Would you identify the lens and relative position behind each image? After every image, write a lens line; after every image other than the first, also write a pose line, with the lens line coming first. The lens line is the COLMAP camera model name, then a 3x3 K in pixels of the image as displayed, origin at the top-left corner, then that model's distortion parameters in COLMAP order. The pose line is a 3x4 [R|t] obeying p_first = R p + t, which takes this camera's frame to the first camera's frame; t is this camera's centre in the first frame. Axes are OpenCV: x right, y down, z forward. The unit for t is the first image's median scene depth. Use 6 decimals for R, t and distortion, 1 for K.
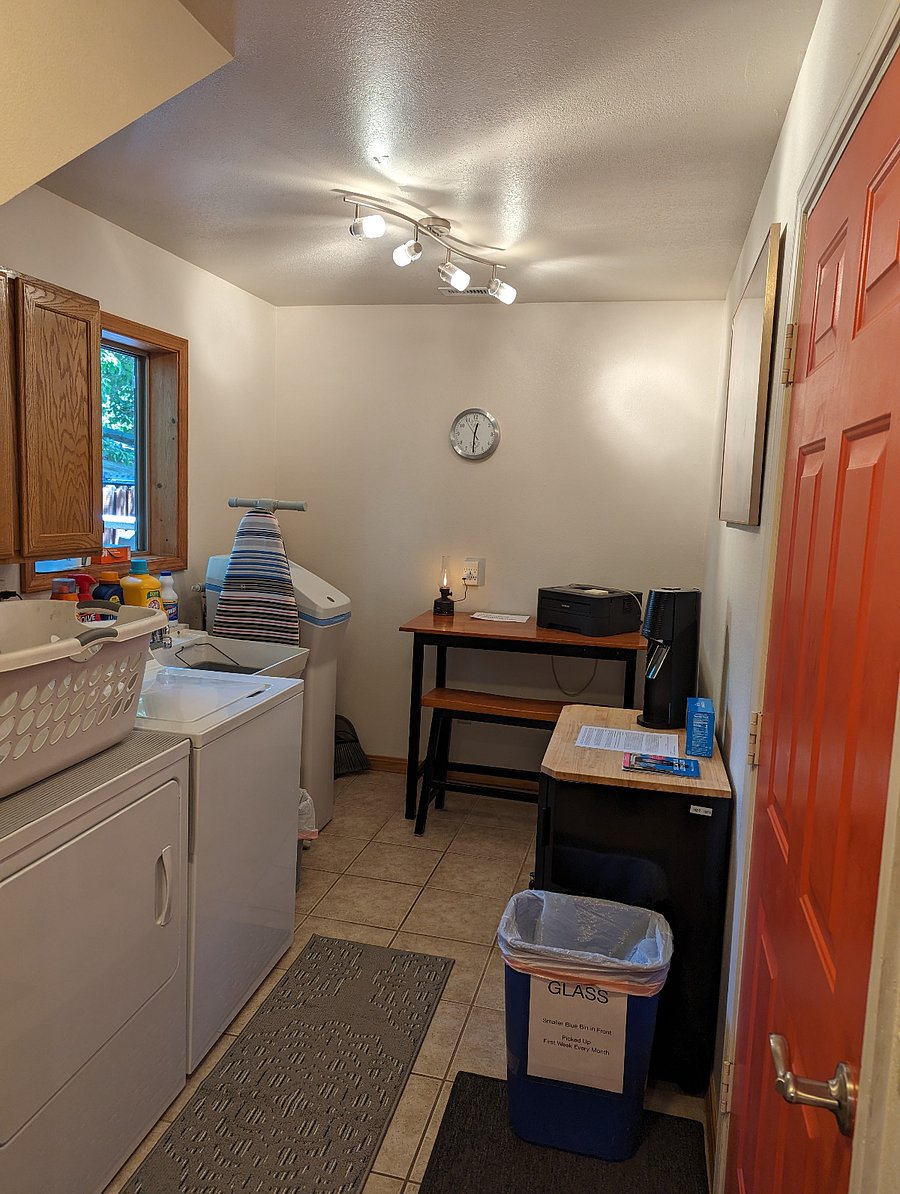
lens RADIAL K [[841.0, 0, 450.0], [0, 841.0, 597.0], [0, 0, 1]] dist [0.052934, -0.043602]
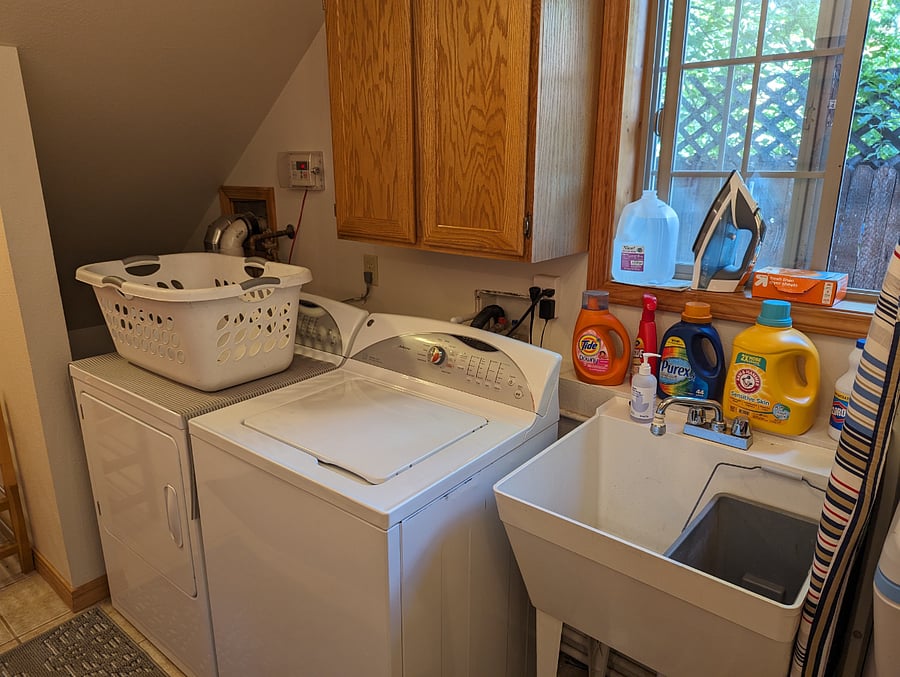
lens RADIAL K [[633.9, 0, 453.8], [0, 633.9, 345.2], [0, 0, 1]] dist [0.052934, -0.043602]
pose [[-0.440957, 0.205900, -0.873592, 0.173855], [-0.130434, 0.948296, 0.289346, -0.151502], [0.888000, 0.241535, -0.391301, 1.296995]]
